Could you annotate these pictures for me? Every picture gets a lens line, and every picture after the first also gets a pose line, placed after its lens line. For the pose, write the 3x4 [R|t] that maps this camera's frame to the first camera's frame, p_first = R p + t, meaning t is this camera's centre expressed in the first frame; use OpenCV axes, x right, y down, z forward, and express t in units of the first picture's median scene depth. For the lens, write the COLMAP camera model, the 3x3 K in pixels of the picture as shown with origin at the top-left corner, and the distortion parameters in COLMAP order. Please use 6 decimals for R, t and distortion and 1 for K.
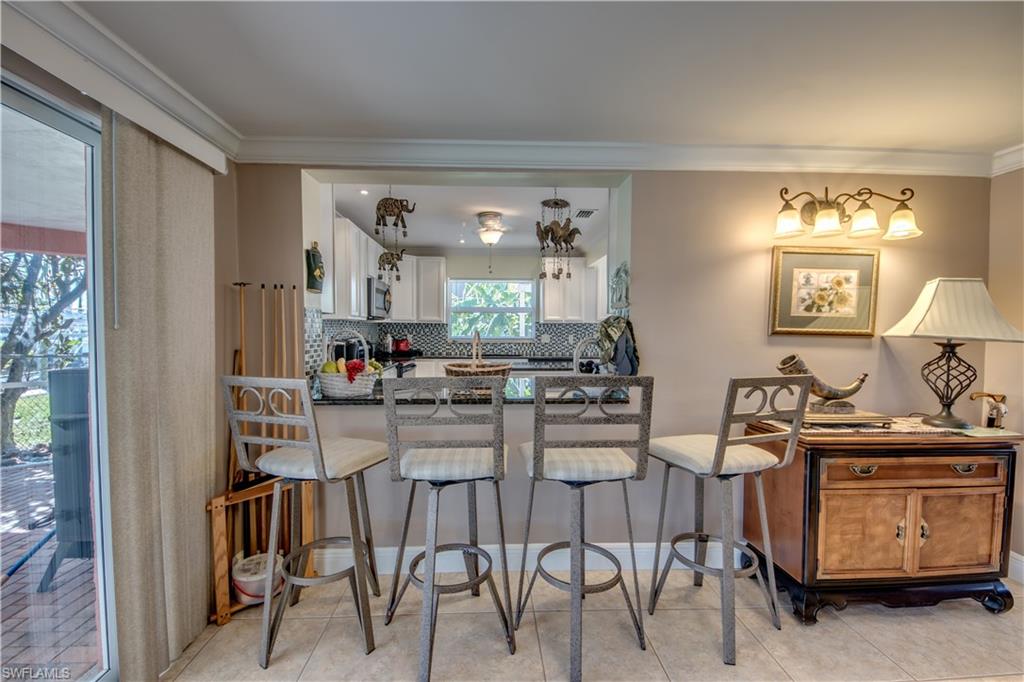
lens RADIAL K [[430.7, 0, 498.5], [0, 430.7, 343.6], [0, 0, 1]] dist [0.000797, -0.009670]
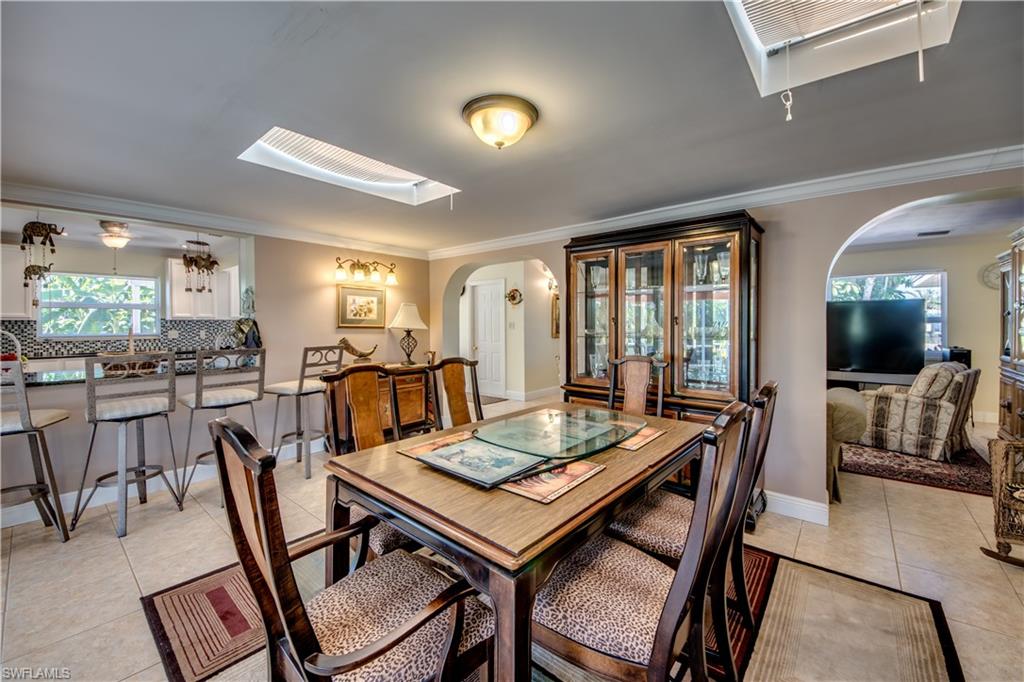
lens RADIAL K [[394.0, 0, 508.9], [0, 394.0, 327.6], [0, 0, 1]] dist [0.018777, -0.018964]
pose [[0.666773, -0.012576, 0.745155, -0.205890], [0.030385, 0.999485, -0.010321, 0.021795], [-0.744641, 0.029523, 0.666812, -0.837894]]
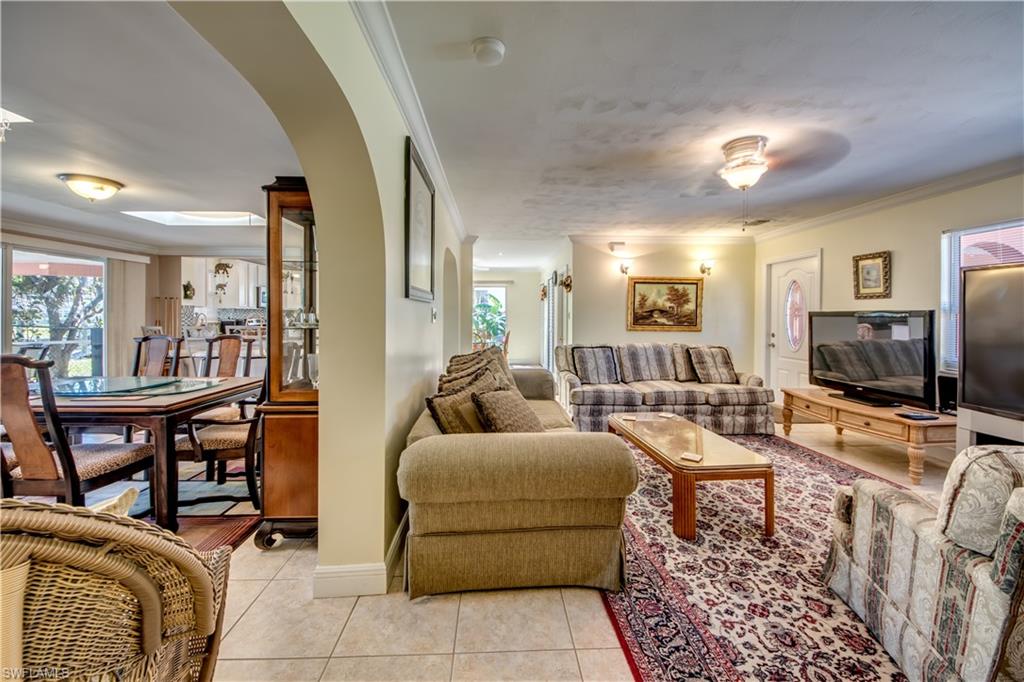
lens RADIAL K [[396.0, 0, 506.1], [0, 396.0, 315.0], [0, 0, 1]] dist [0.025936, -0.019289]
pose [[0.999997, -0.000951, -0.002244, 1.656539], [0.000877, 0.999473, -0.032457, 0.066748], [0.002274, 0.032455, 0.999471, -1.588321]]
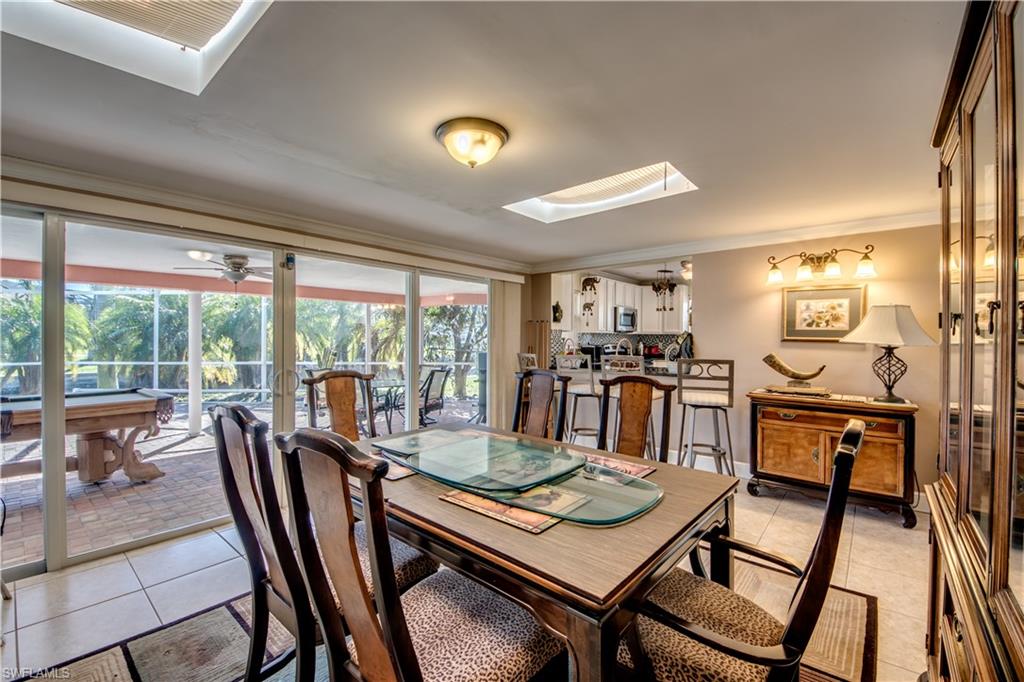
lens RADIAL K [[413.0, 0, 512.0], [0, 413.0, 341.0], [0, 0, 1]] dist [-0.012865, -0.000193]
pose [[0.740201, 0.004242, -0.672372, 0.956252], [-0.024205, 0.999500, -0.020341, 0.036720], [0.671950, 0.031332, 0.739933, -0.885354]]
